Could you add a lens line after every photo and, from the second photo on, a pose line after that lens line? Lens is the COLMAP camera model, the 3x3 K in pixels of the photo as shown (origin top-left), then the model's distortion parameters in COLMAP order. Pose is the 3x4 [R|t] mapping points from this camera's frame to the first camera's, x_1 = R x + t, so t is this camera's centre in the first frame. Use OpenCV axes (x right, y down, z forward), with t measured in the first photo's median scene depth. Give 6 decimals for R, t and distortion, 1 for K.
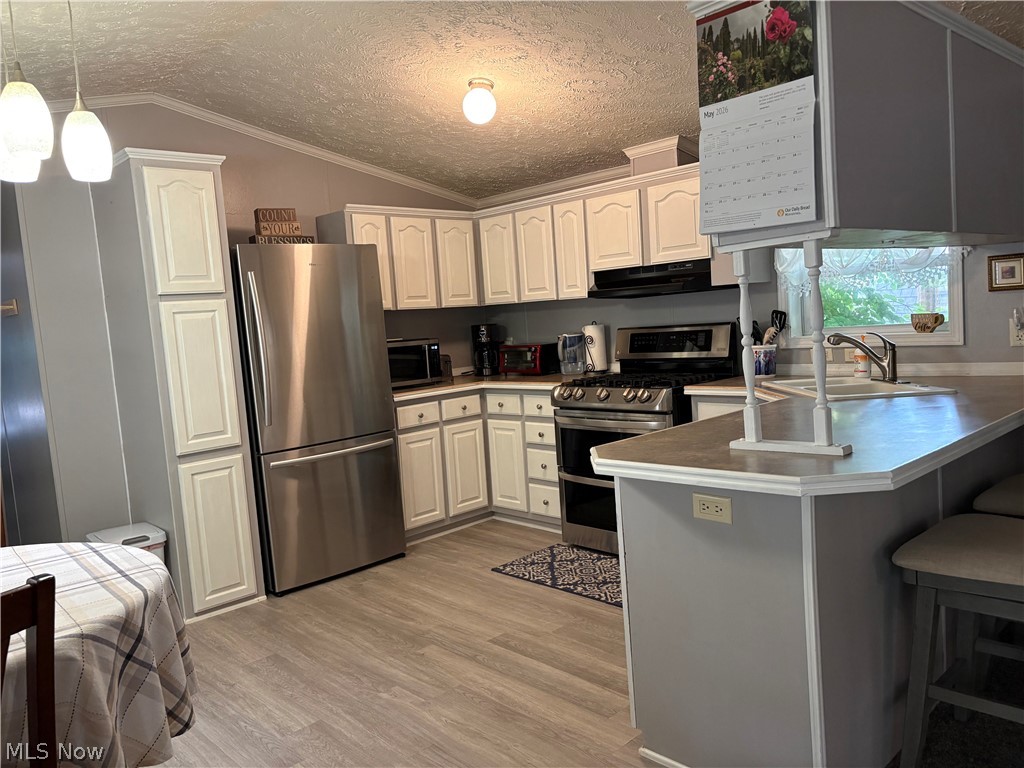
lens RADIAL K [[784.5, 0, 512.0], [0, 784.5, 384.0], [0, 0, 1]] dist [0.029664, -0.009155]
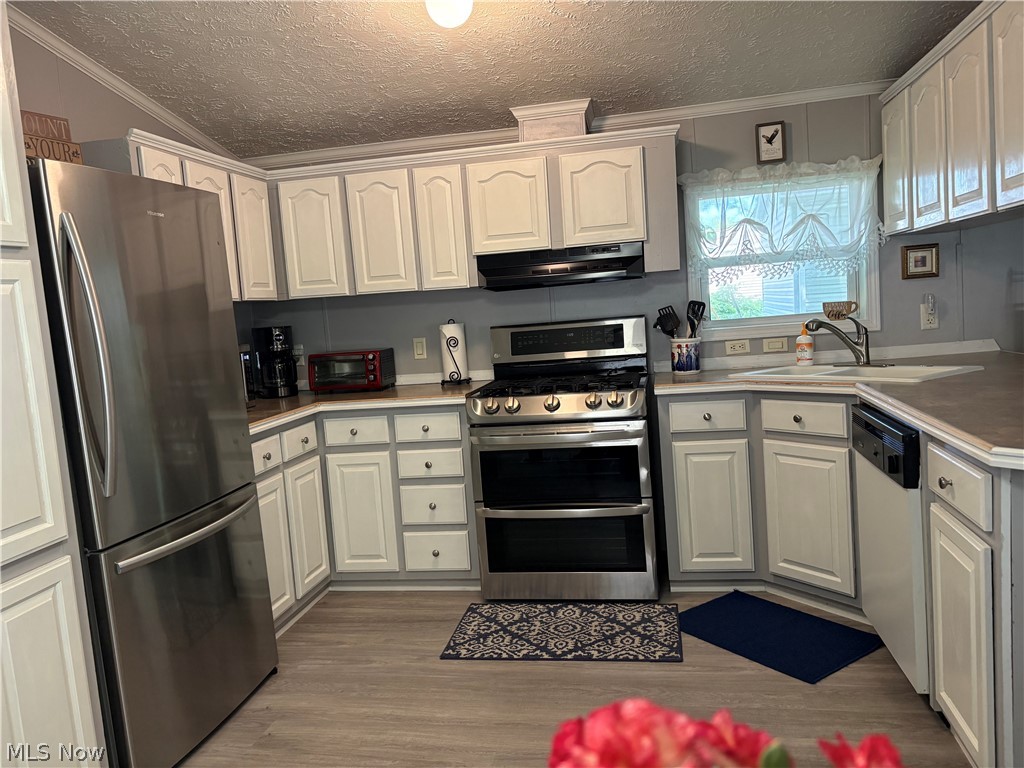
lens RADIAL K [[790.9, 0, 512.0], [0, 790.9, 384.0], [0, 0, 1]] dist [0.024173, 0.001903]
pose [[0.811901, -0.049357, 0.581705, -0.367828], [0.069210, 0.997530, -0.011958, 0.000636], [-0.579678, 0.049968, 0.813312, 0.349442]]
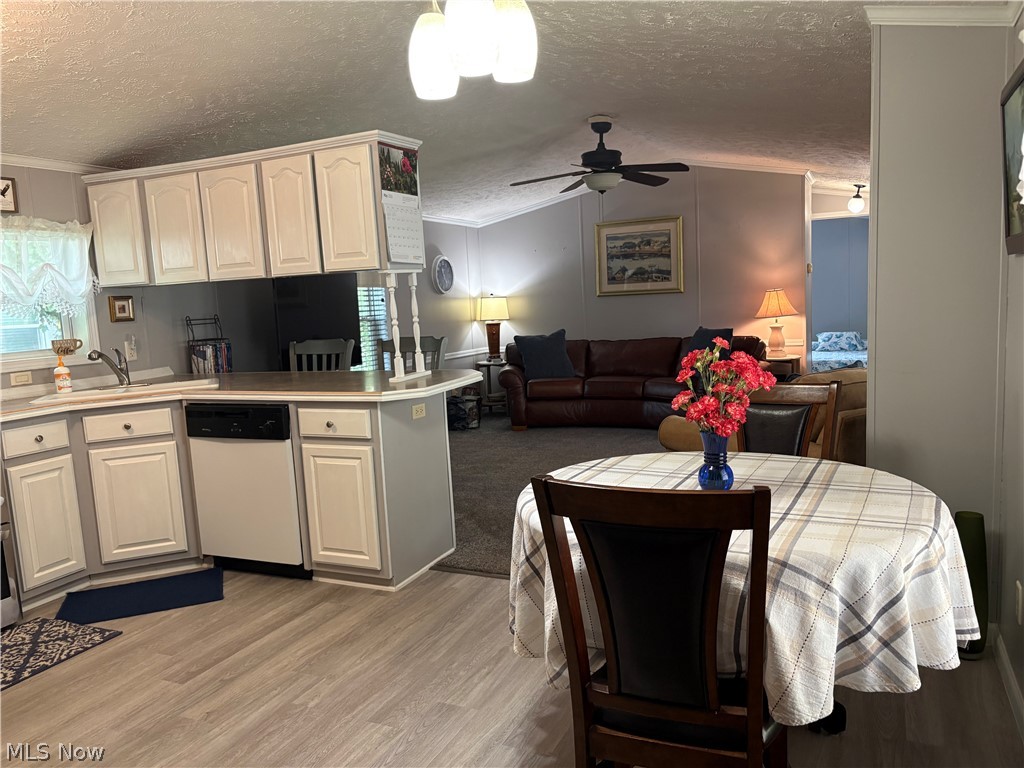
lens RADIAL K [[784.5, 0, 512.0], [0, 784.5, 384.0], [0, 0, 1]] dist [0.029664, -0.009155]
pose [[-0.370672, -0.012935, 0.928674, -0.736065], [0.160556, 0.983957, 0.077790, -0.005526], [-0.914781, 0.177939, -0.362648, 0.704189]]
